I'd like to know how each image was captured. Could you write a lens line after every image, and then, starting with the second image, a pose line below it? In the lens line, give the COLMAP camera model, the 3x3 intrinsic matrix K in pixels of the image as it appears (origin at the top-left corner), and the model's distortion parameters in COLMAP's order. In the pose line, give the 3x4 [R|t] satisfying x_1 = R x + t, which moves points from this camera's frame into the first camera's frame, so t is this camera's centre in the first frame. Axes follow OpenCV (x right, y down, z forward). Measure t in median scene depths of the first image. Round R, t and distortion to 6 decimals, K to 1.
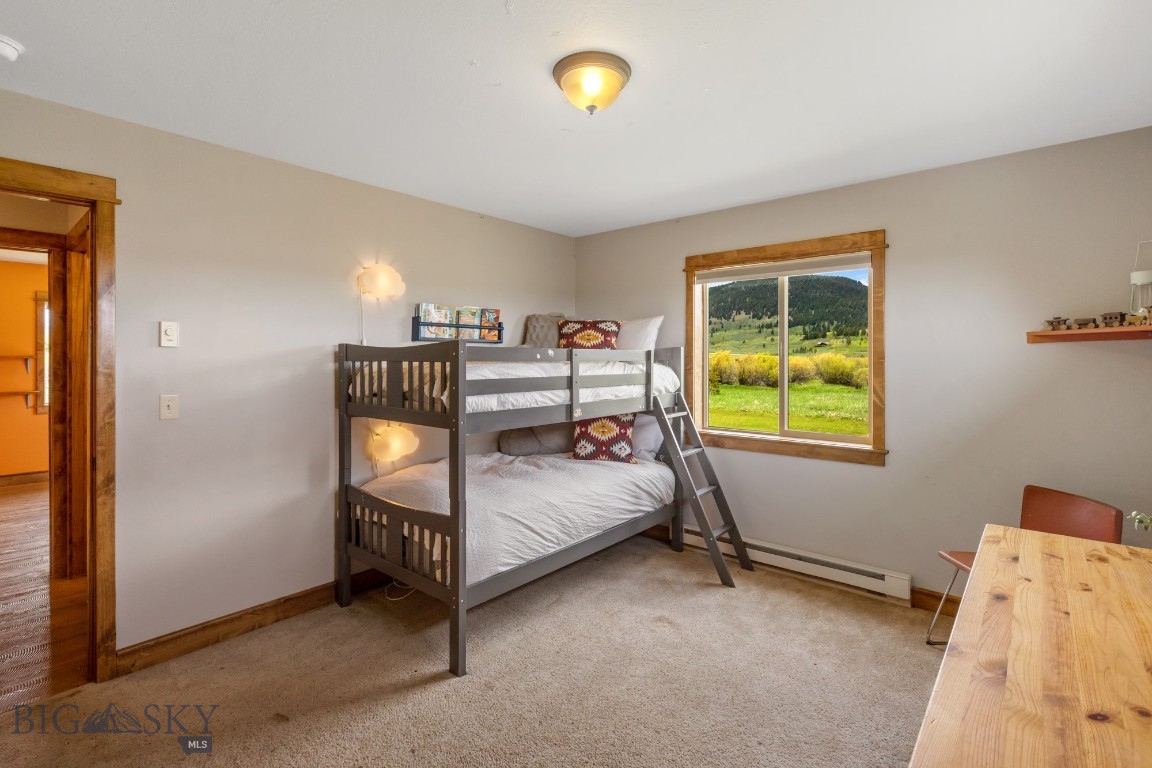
lens RADIAL K [[535.8, 0, 574.3], [0, 535.8, 361.3], [0, 0, 1]] dist [-0.001871, 0.001062]
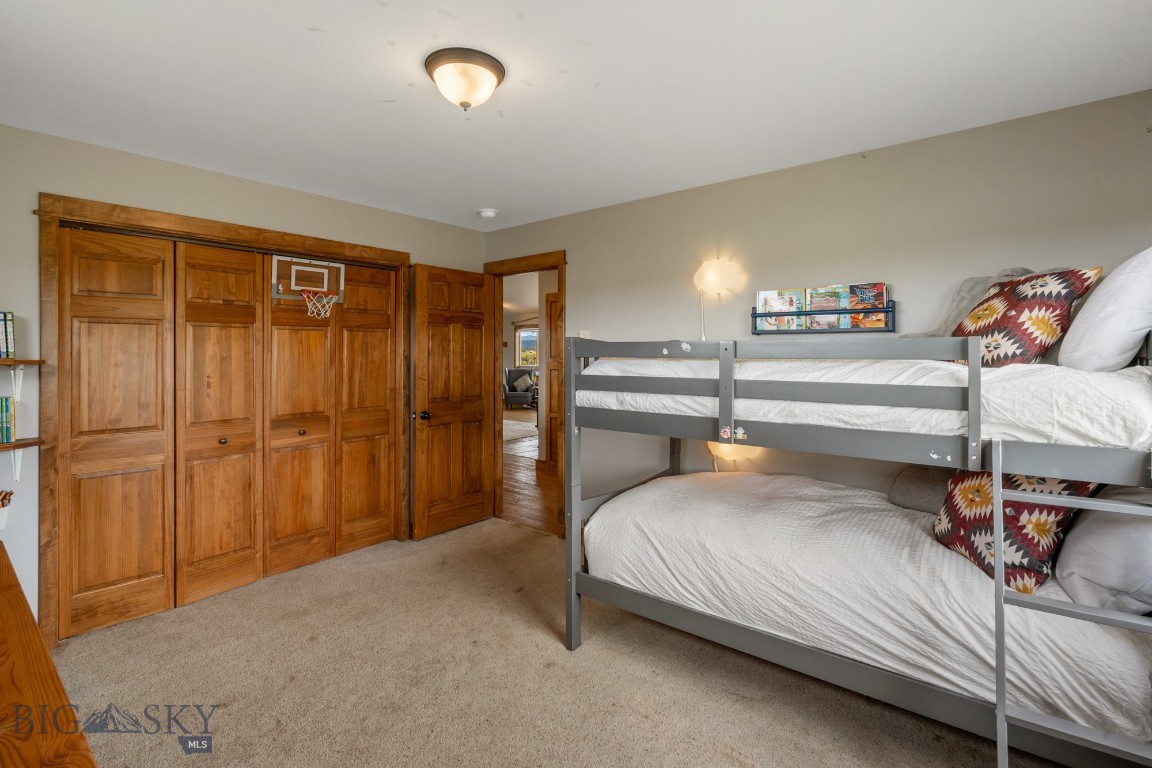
lens RADIAL K [[543.3, 0, 576.1], [0, 543.3, 349.5], [0, 0, 1]] dist [-0.004638, 0.001193]
pose [[0.021665, -0.008091, -0.999733, 0.609827], [-0.005419, 0.999952, -0.008210, -0.004240], [0.999751, 0.005596, 0.021620, 0.680497]]
